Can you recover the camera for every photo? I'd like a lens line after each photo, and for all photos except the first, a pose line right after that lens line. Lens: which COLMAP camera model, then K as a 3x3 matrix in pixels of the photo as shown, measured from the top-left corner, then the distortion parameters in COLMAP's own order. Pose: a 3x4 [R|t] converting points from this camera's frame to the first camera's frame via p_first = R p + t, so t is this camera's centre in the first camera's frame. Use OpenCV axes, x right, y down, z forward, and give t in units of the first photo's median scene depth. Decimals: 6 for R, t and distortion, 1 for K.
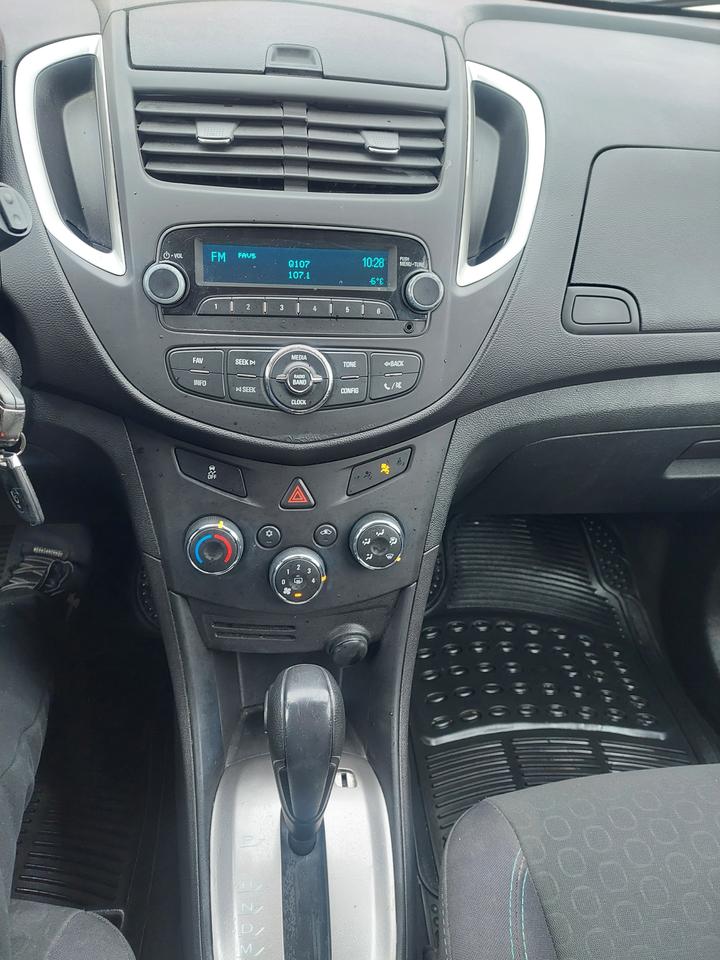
lens RADIAL K [[694.2, 0, 358.0], [0, 694.2, 476.9], [0, 0, 1]] dist [0.066011, -0.063702]
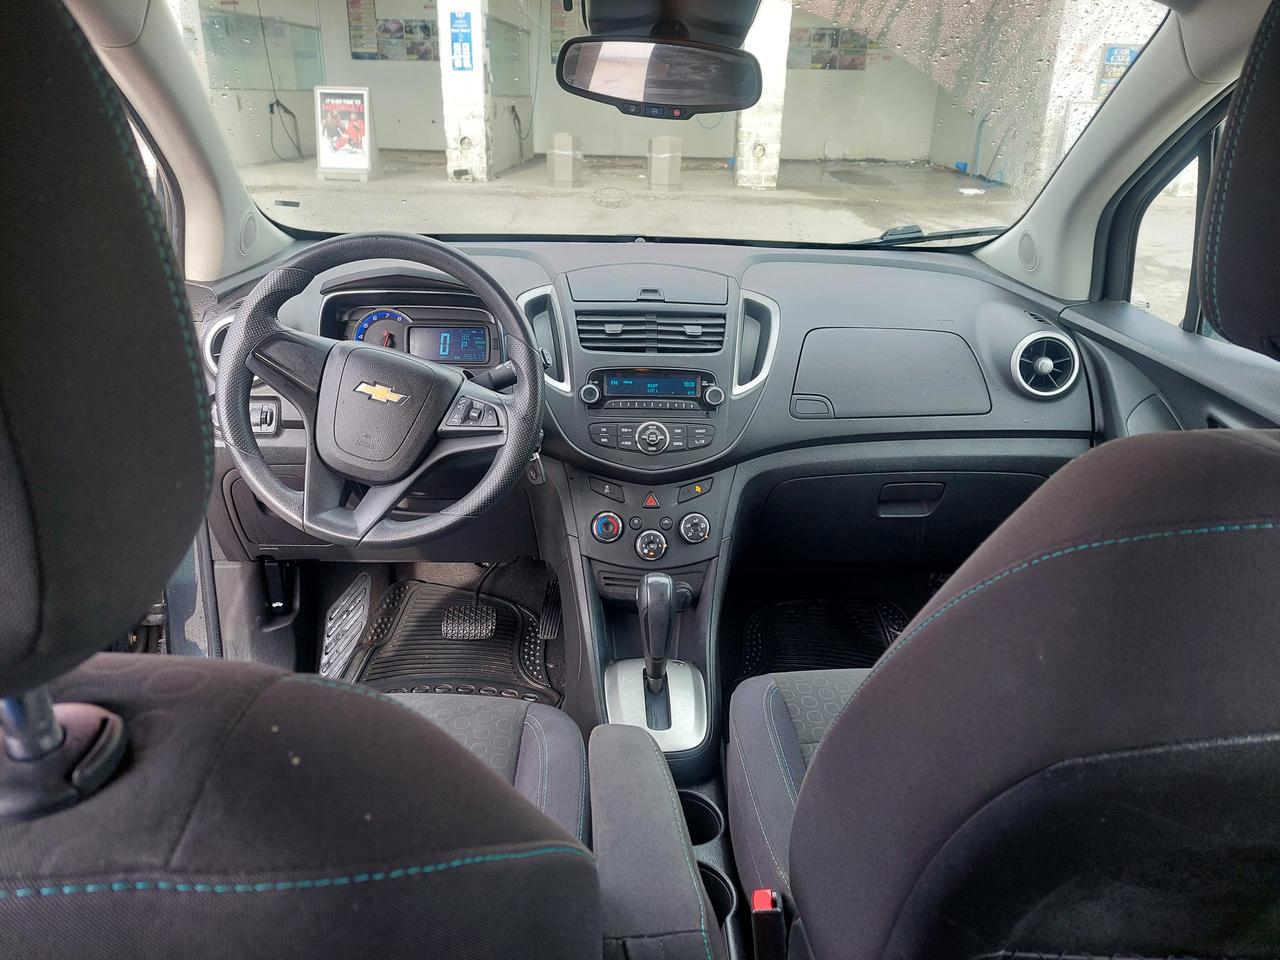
lens RADIAL K [[925.6, 0, 635.5], [0, 925.6, 464.4], [0, 0, 1]] dist [0.066011, -0.063702]
pose [[0.996734, -0.014883, -0.079371, 0.077038], [-0.007589, 0.961256, -0.275552, 0.664275], [0.080397, 0.275254, 0.958004, -1.536089]]
